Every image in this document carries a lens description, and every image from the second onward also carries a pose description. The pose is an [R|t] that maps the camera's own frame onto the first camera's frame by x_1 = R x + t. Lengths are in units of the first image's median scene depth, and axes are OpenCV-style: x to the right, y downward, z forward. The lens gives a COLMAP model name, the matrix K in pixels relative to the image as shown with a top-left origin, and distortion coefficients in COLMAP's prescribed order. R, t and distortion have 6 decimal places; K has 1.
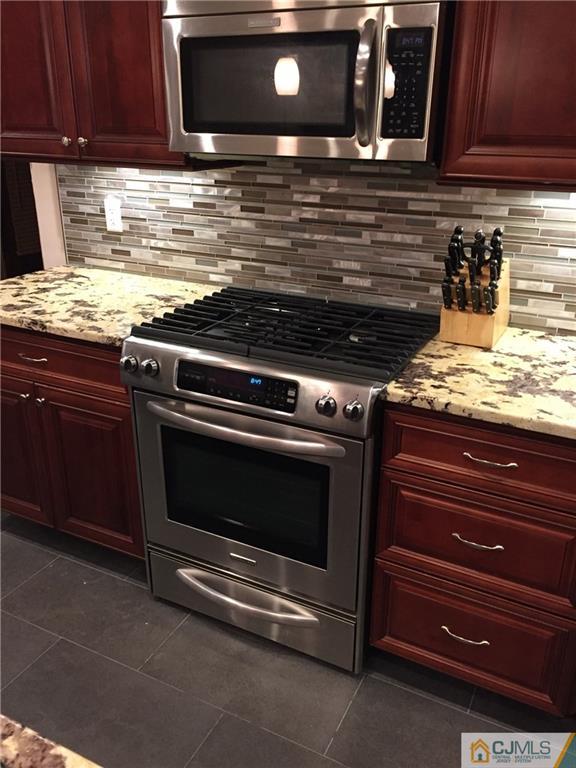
lens RADIAL K [[666.6, 0, 288.0], [0, 666.6, 384.0], [0, 0, 1]] dist [0.061946, -0.006626]
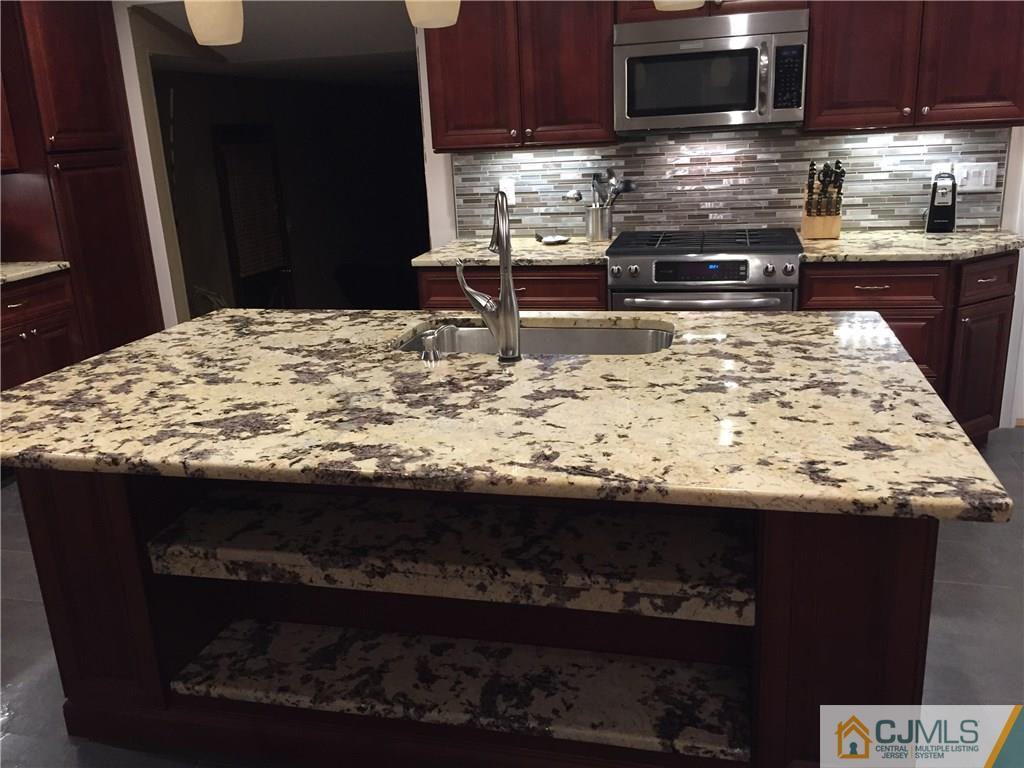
lens RADIAL K [[888.8, 0, 512.0], [0, 888.8, 384.0], [0, 0, 1]] dist [0.061946, -0.006626]
pose [[0.970585, -0.120497, 0.208434, -0.736038], [0.141198, 0.986114, -0.087418, 0.288444], [-0.195006, 0.114277, 0.974122, -0.678616]]
